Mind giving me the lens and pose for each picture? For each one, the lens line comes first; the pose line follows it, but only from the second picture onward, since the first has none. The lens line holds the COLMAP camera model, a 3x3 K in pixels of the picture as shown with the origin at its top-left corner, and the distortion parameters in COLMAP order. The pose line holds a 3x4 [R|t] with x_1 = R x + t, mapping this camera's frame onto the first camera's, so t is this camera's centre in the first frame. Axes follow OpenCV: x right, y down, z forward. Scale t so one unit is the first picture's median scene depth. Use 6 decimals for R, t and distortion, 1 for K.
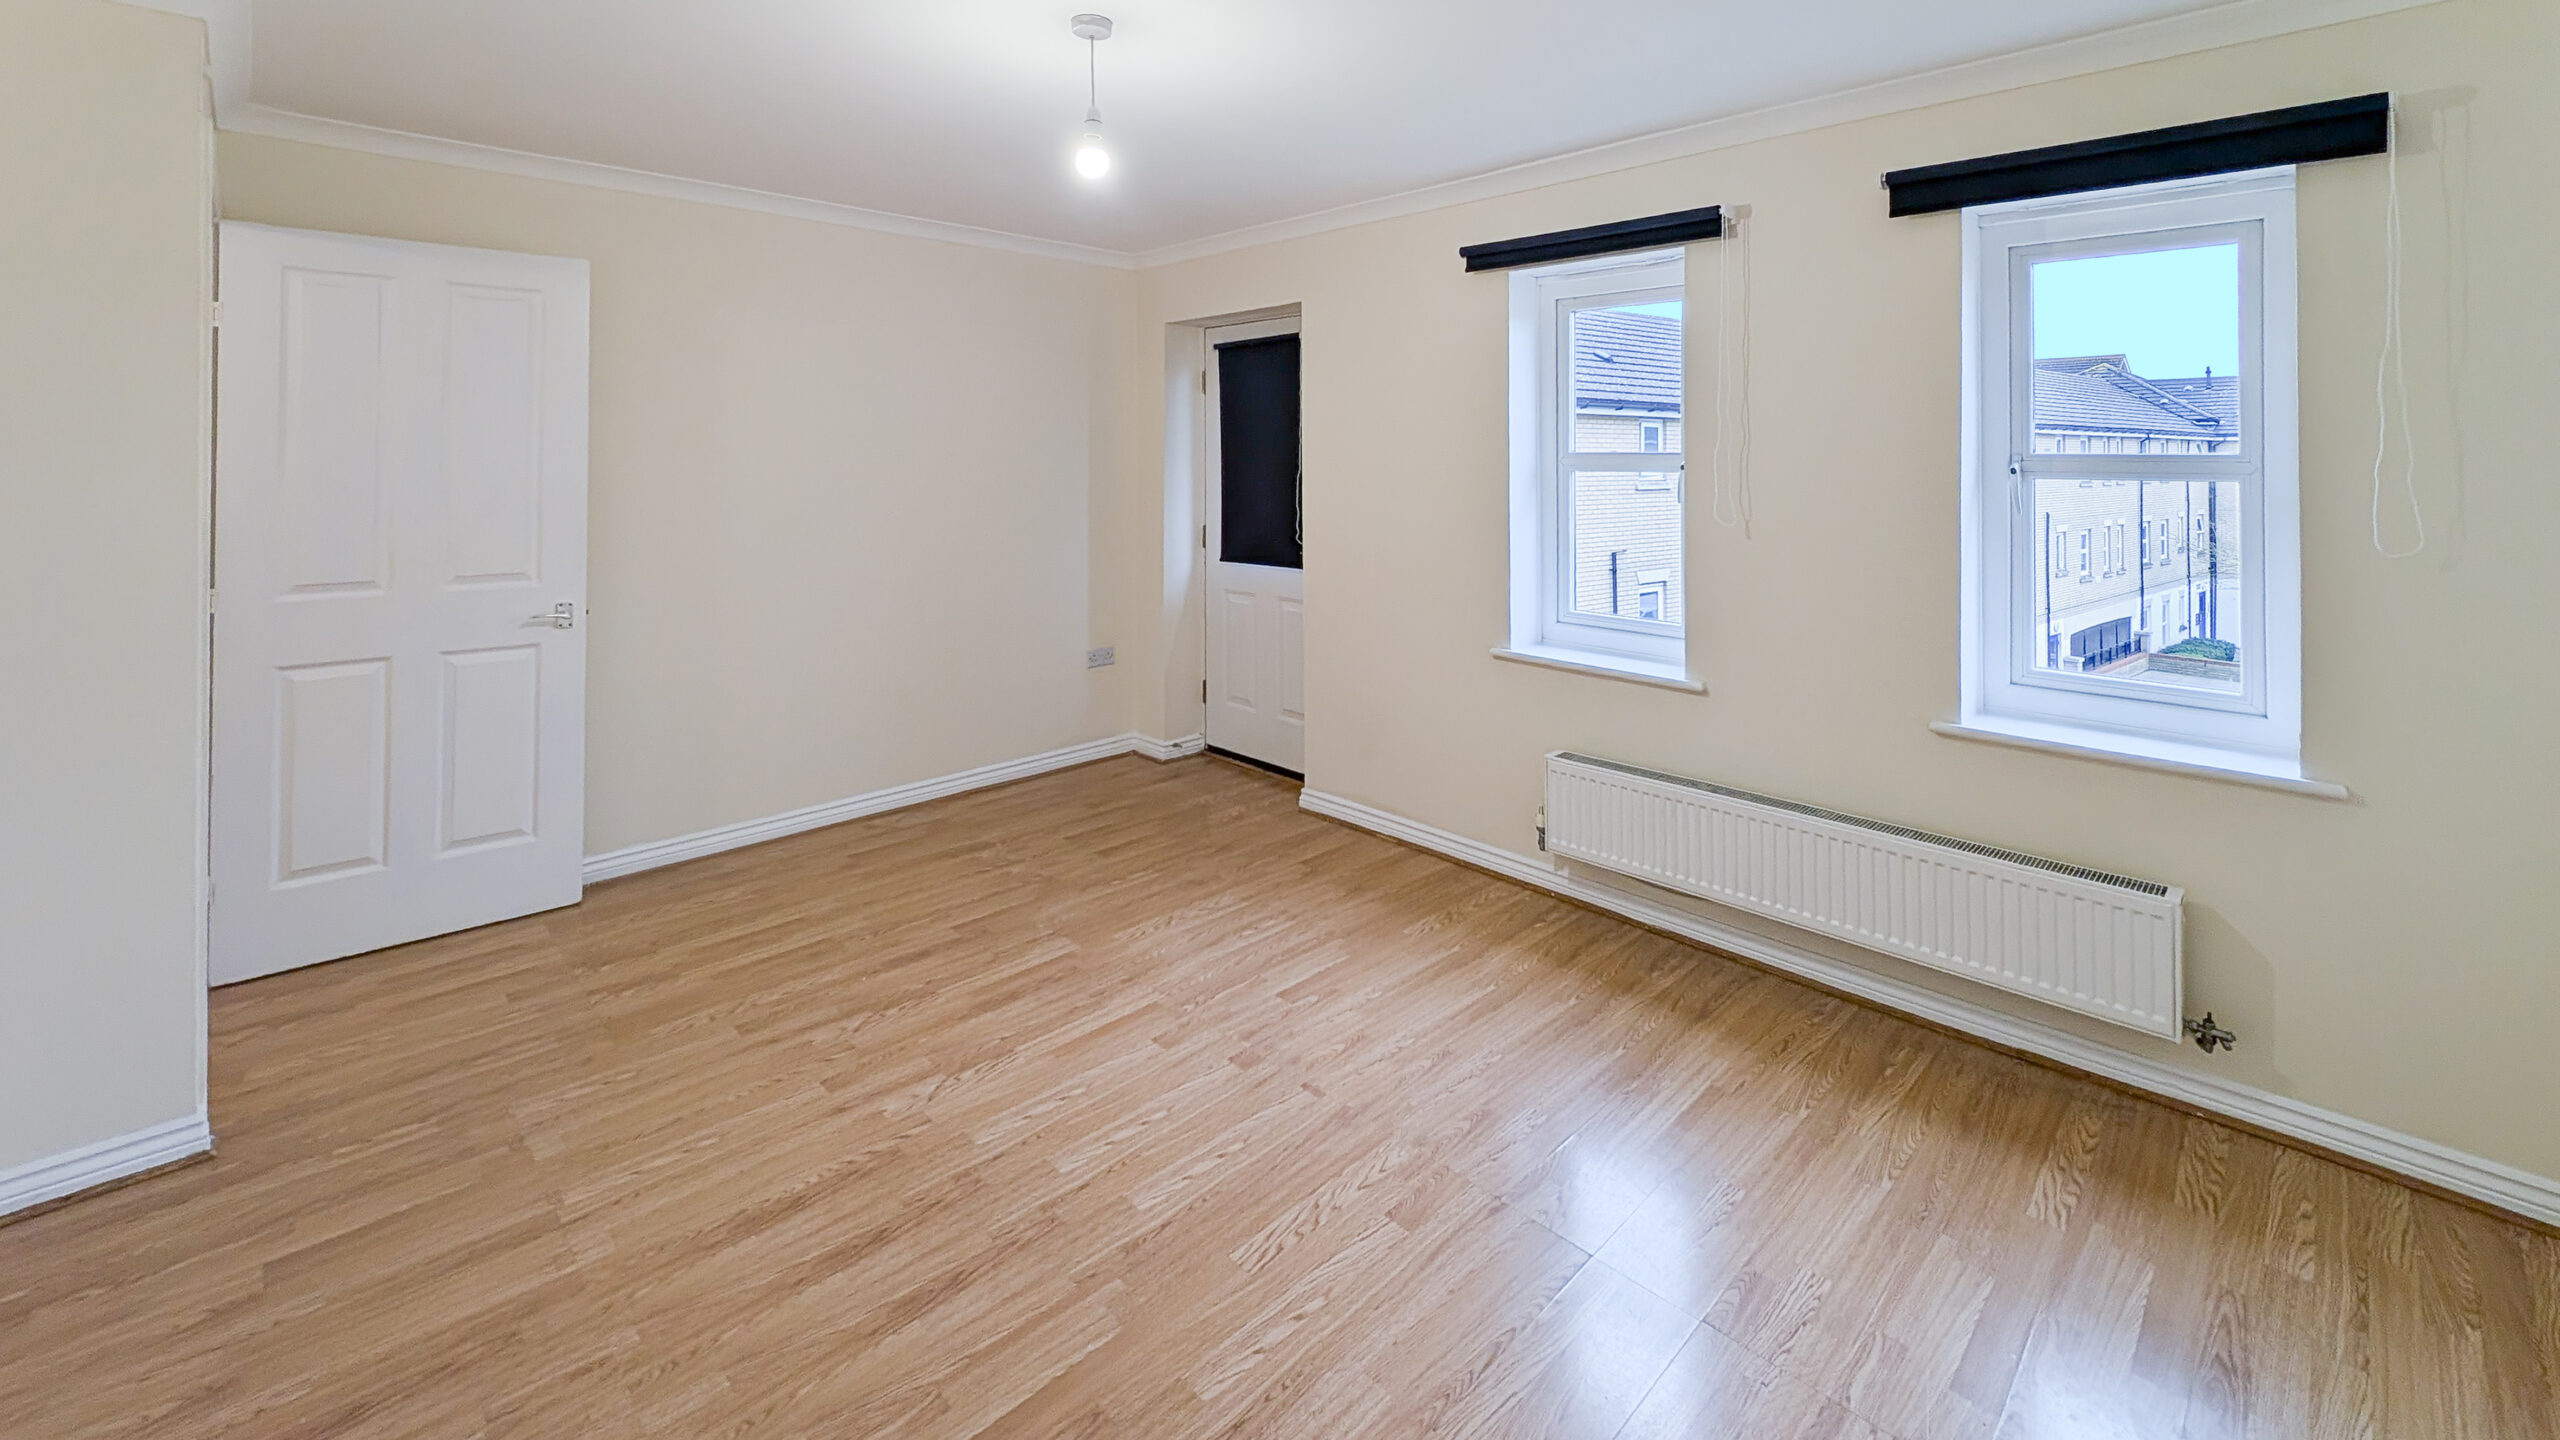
lens RADIAL K [[1061.7, 0, 1345.6], [0, 1061.7, 726.2], [0, 0, 1]] dist [0.015575, -0.000286]
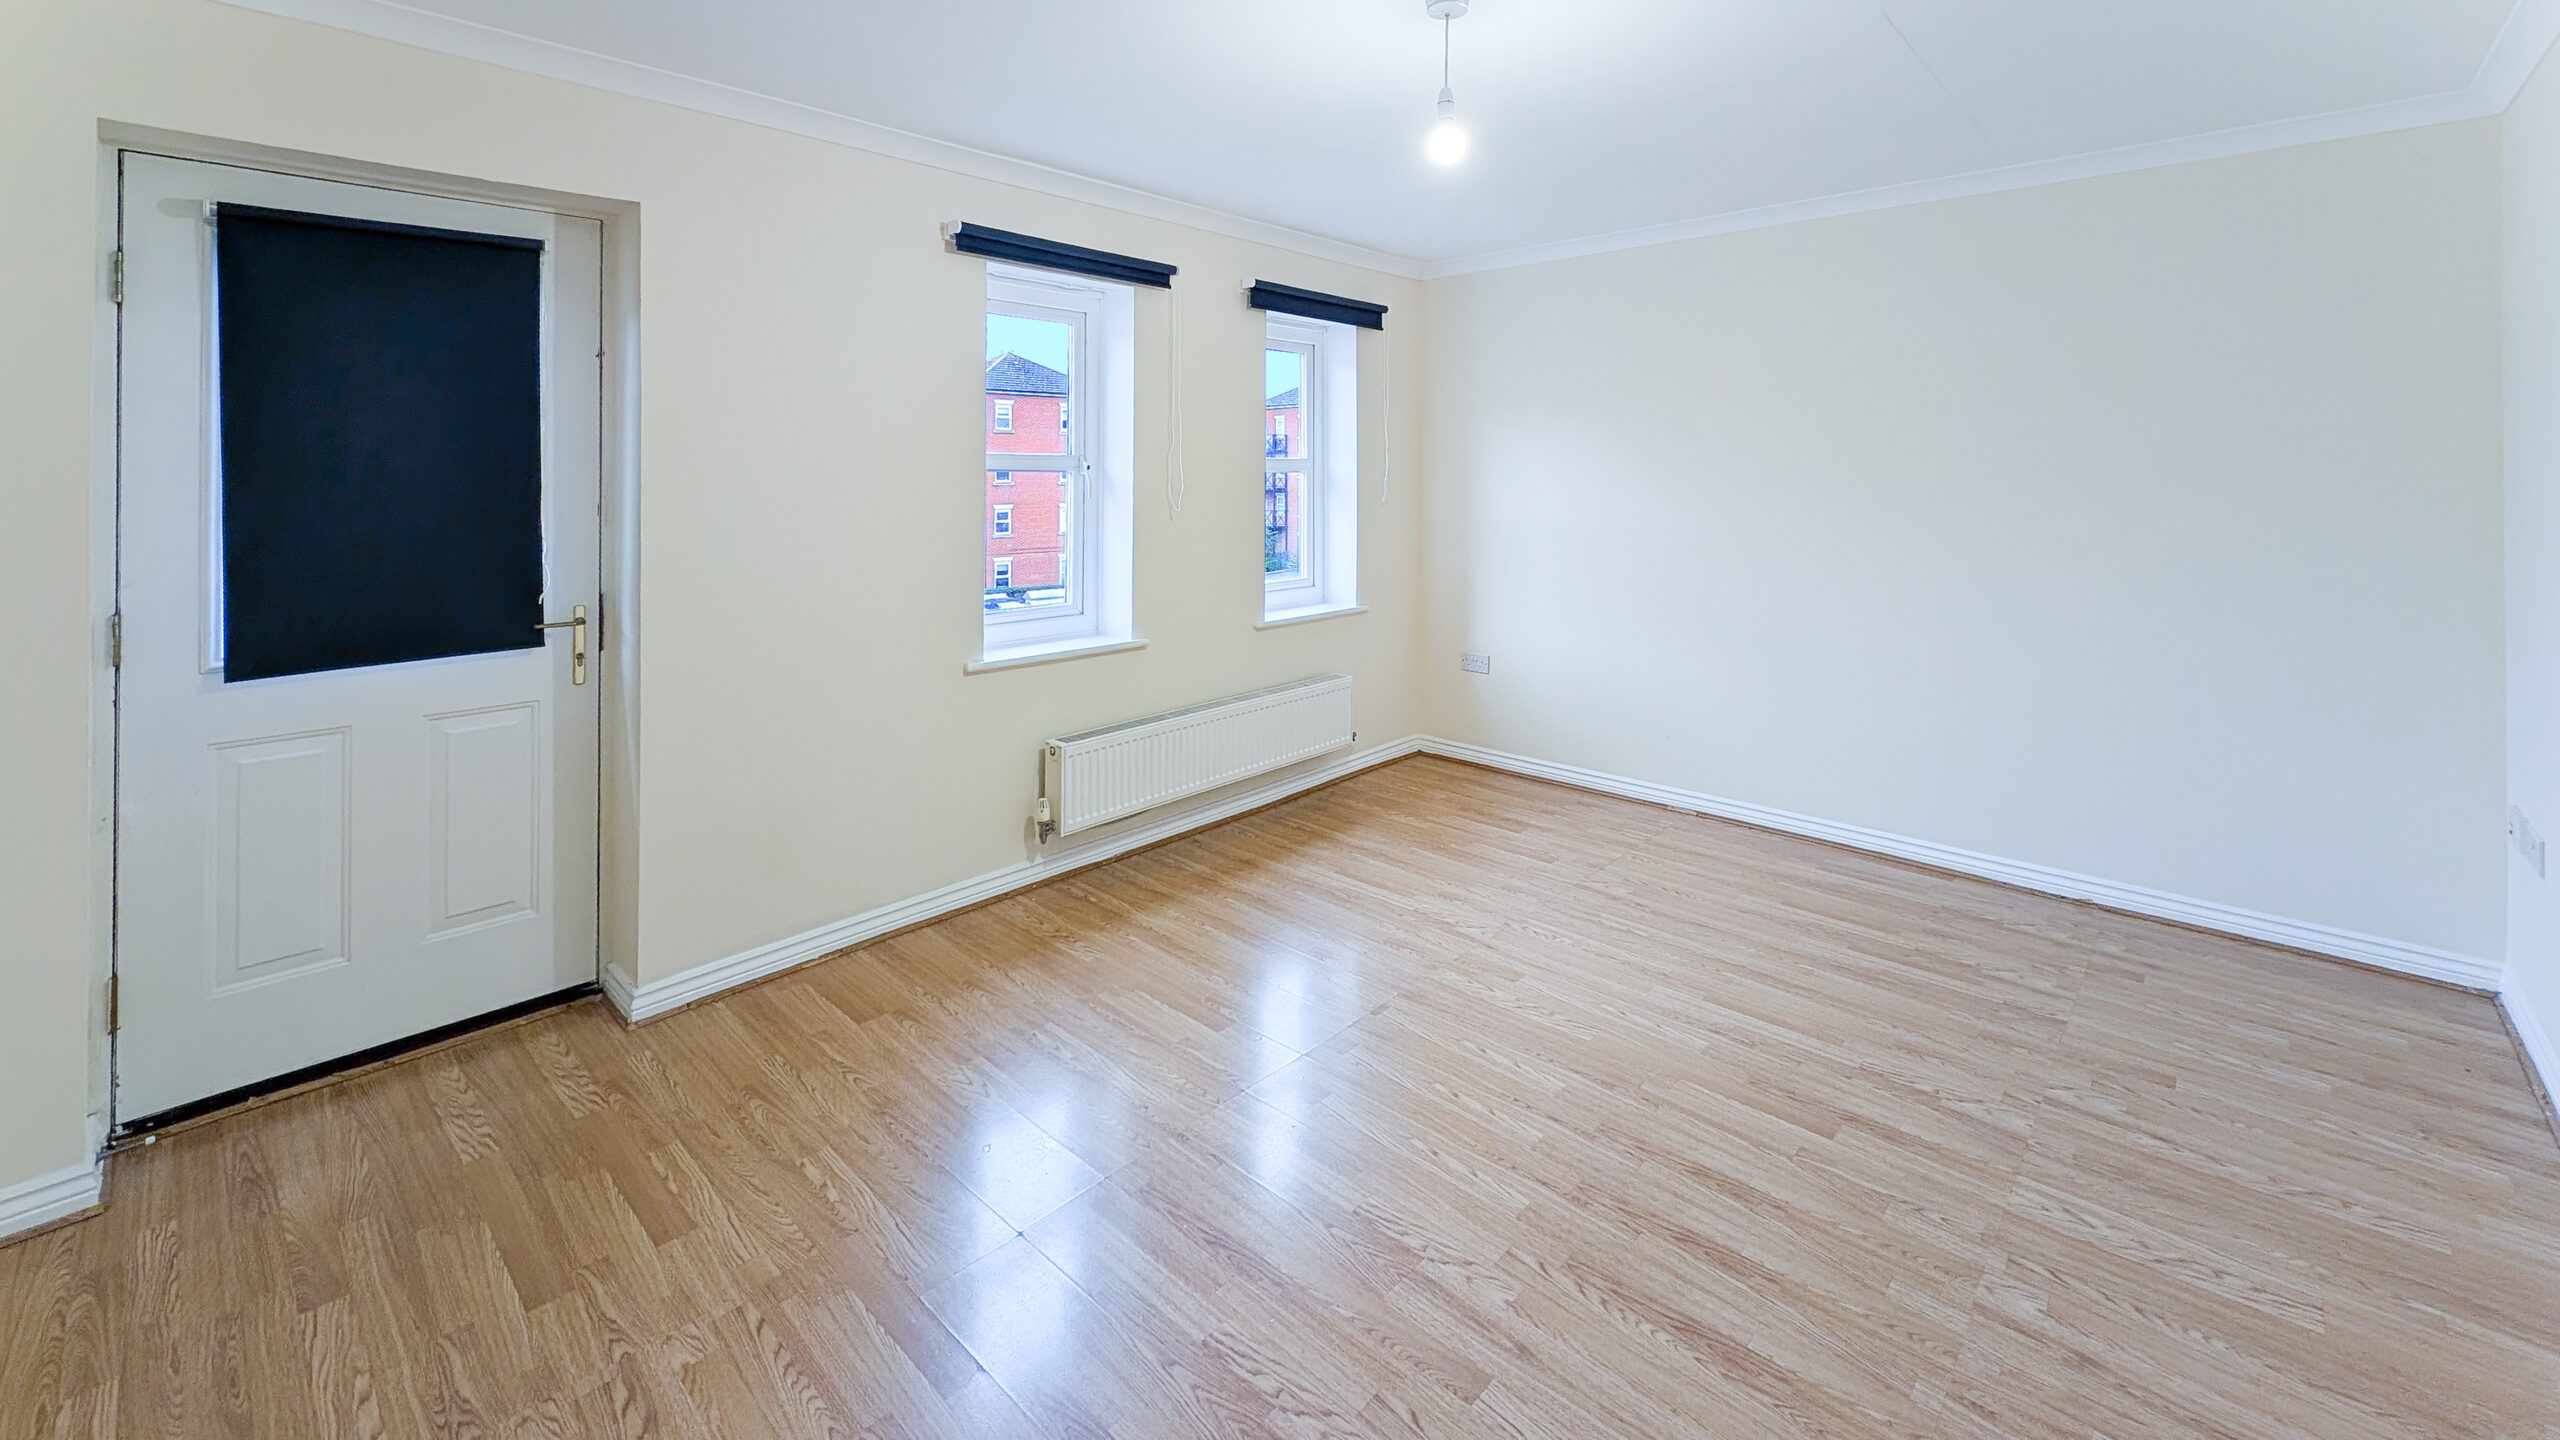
lens RADIAL K [[965.1, 0, 1280.0], [0, 965.1, 720.0], [0, 0, 1]] dist [0.021044, 0.000089]
pose [[-0.016455, -0.258282, 0.965929, -1.042159], [0.244701, 0.935642, 0.254352, -0.266450], [-0.969459, 0.240549, 0.047806, 1.061172]]
